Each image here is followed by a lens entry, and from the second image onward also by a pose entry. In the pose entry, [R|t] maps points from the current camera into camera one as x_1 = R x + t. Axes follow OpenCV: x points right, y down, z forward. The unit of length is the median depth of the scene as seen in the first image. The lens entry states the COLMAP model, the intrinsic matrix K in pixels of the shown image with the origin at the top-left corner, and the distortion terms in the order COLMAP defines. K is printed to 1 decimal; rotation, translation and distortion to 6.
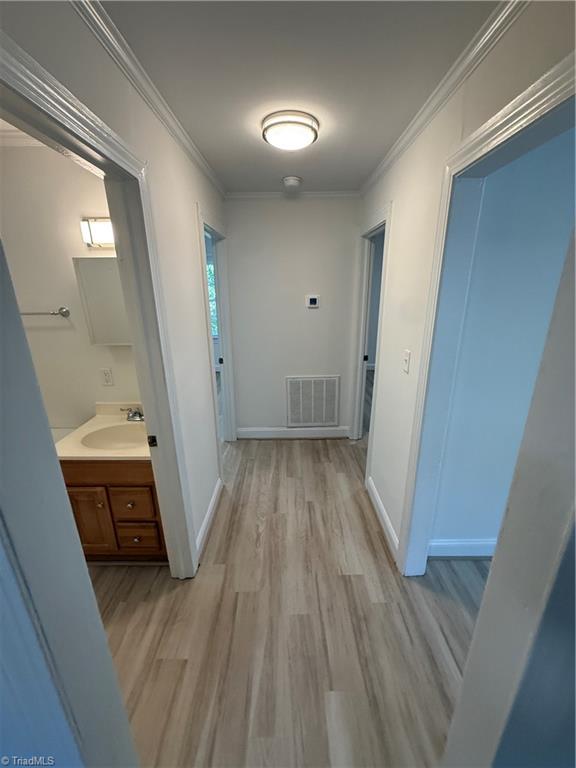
lens RADIAL K [[305.5, 0, 289.2], [0, 305.5, 385.0], [0, 0, 1]] dist [-0.000533, 0.000623]
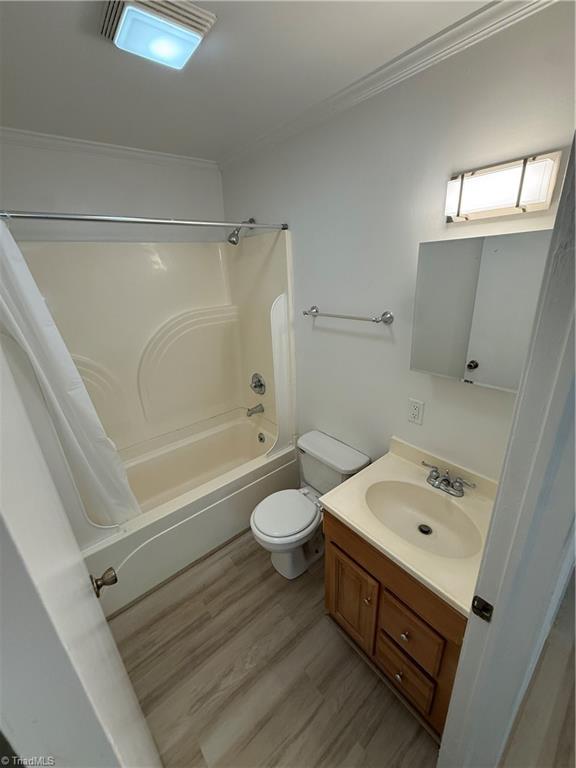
lens RADIAL K [[305.5, 0, 286.7], [0, 305.5, 383.9], [0, 0, 1]] dist [-0.000533, 0.000623]
pose [[0.626096, 0.243459, -0.740764, -0.311057], [-0.198239, 0.968491, 0.150752, -0.154723], [0.754126, 0.052463, 0.654631, 0.344387]]
